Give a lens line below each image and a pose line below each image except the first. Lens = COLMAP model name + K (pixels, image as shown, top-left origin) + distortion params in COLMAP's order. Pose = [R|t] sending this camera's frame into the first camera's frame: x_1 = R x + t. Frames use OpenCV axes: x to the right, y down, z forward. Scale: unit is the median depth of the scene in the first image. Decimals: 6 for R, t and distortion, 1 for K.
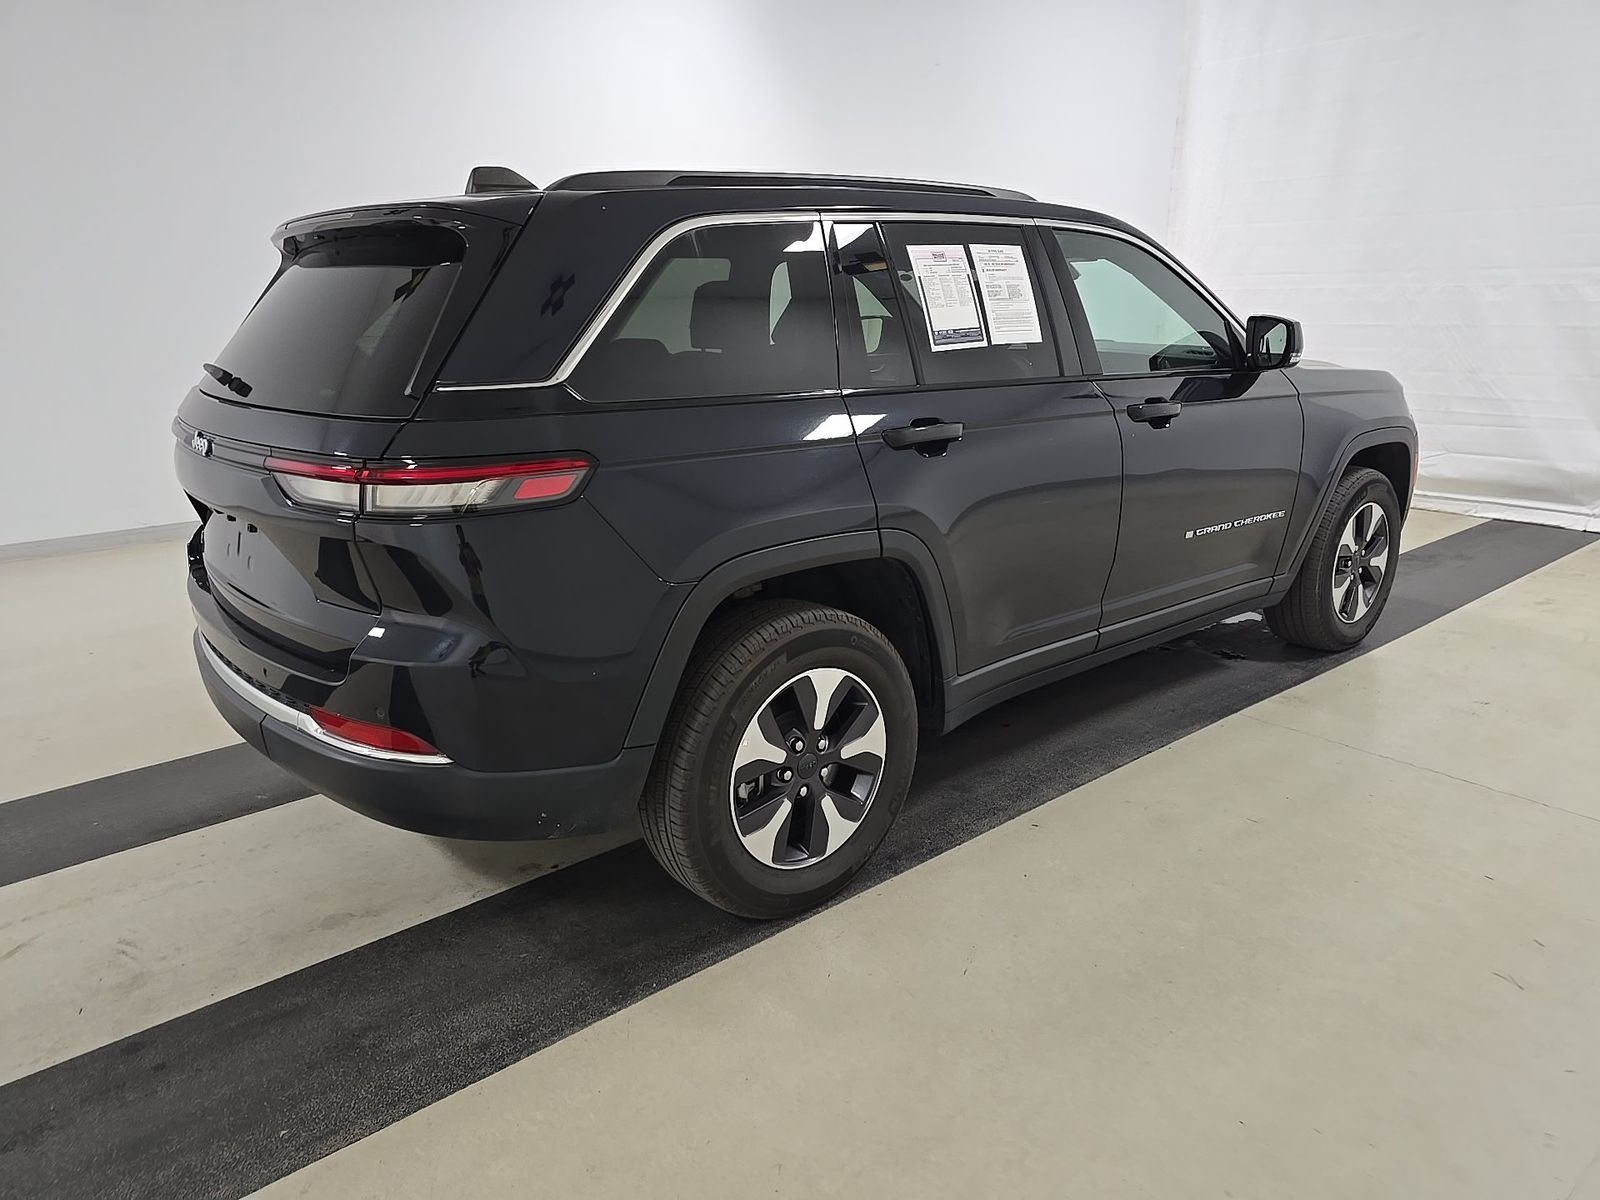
lens RADIAL K [[1052.6, 0, 800.0], [0, 1052.6, 600.0], [0, 0, 1]] dist [0.008071, -0.008471]
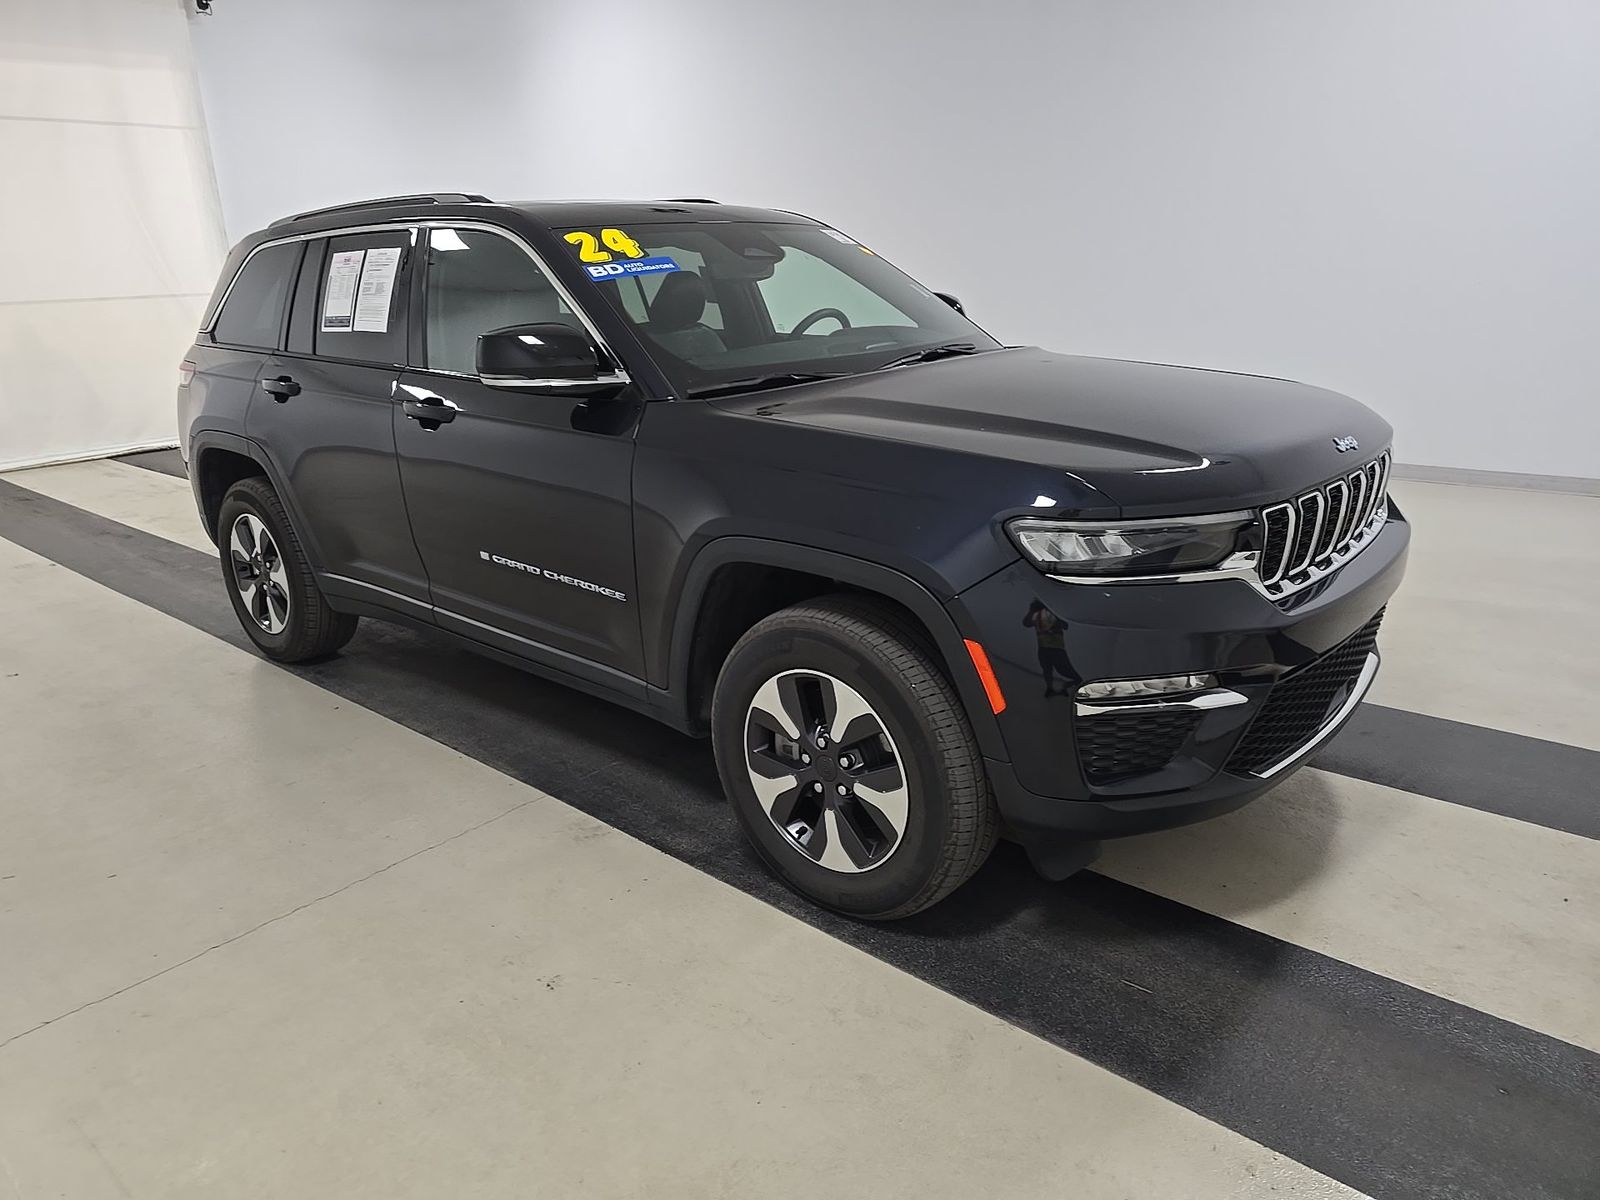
lens RADIAL K [[1052.6, 0, 800.0], [0, 1052.6, 600.0], [0, 0, 1]] dist [0.008071, -0.008471]
pose [[0.189379, 0.309983, -0.931690, 1.537849], [-0.254209, 0.931988, 0.258410, -0.397490], [0.948427, 0.187906, 0.255300, 1.225452]]
